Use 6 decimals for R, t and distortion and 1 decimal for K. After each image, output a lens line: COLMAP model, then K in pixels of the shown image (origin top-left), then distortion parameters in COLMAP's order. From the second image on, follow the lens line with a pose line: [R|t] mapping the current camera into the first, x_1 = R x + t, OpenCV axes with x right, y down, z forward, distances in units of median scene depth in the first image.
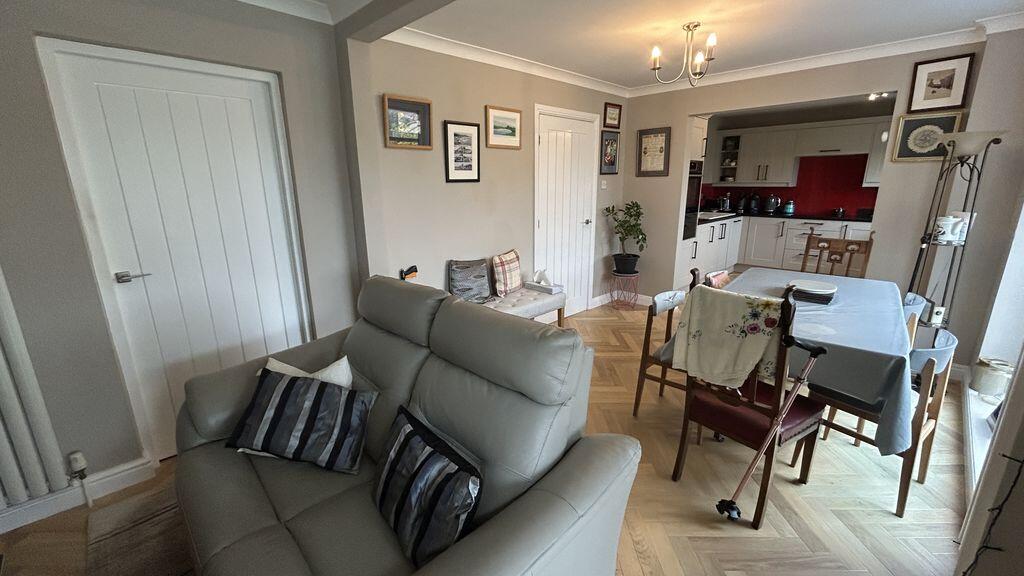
lens RADIAL K [[413.4, 0, 511.8], [0, 413.4, 287.7], [0, 0, 1]] dist [-0.004602, 0.000414]
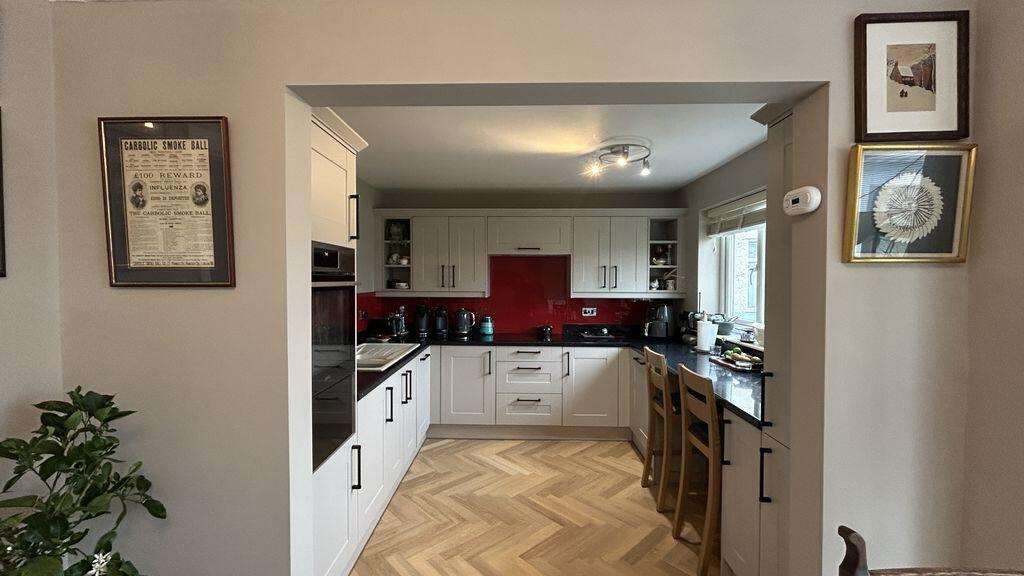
lens RADIAL K [[413.4, 0, 509.2], [0, 413.4, 288.3], [0, 0, 1]] dist [-0.004602, 0.000414]
pose [[0.721510, -0.002679, 0.692398, 0.263705], [0.161988, 0.972894, -0.165035, -0.159644], [-0.673188, 0.231235, 0.702387, 0.560221]]
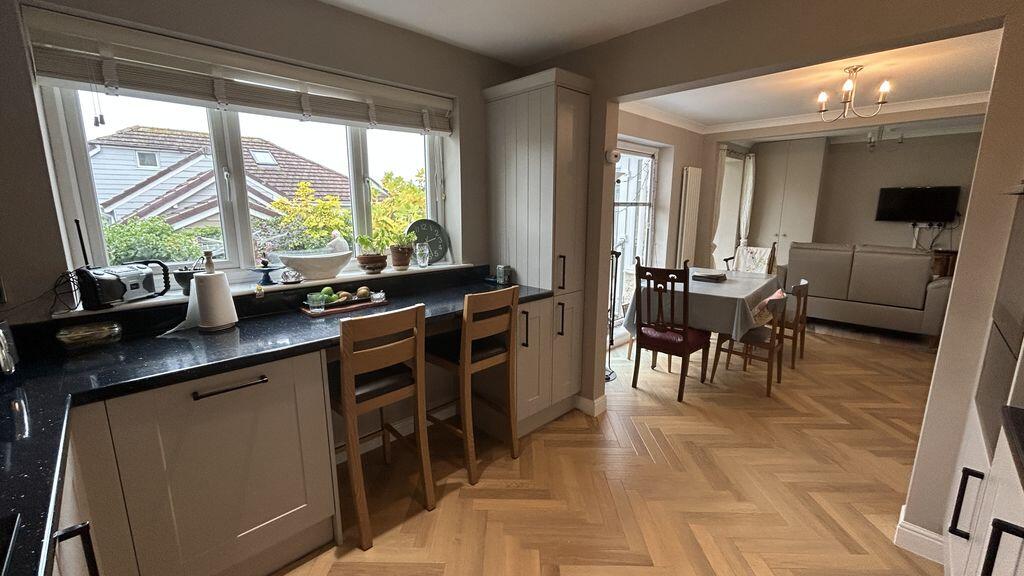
lens RADIAL K [[413.4, 0, 505.8], [0, 413.4, 289.1], [0, 0, 1]] dist [-0.004602, 0.000414]
pose [[-0.999849, 0.012091, 0.012497, 0.667580], [0.016281, 0.903351, 0.428594, -0.286117], [-0.006107, 0.428732, -0.903411, 1.103499]]
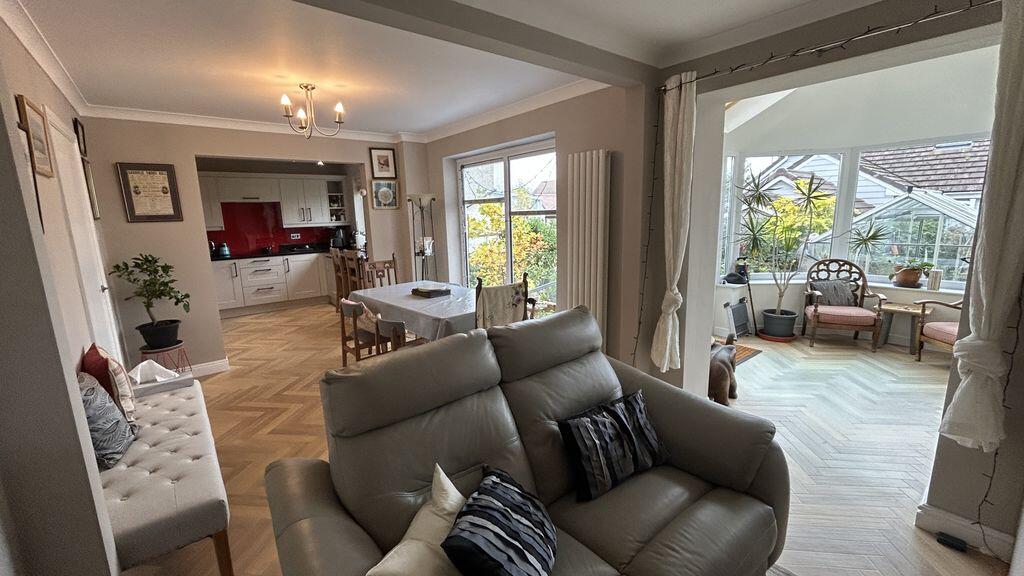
lens RADIAL K [[413.4, 0, 505.3], [0, 413.4, 289.1], [0, 0, 1]] dist [-0.004602, 0.000414]
pose [[0.105983, -0.174291, 0.978974, -0.334938], [0.272219, 0.951994, 0.140017, -0.061641], [-0.956381, 0.251656, 0.148341, 0.225479]]
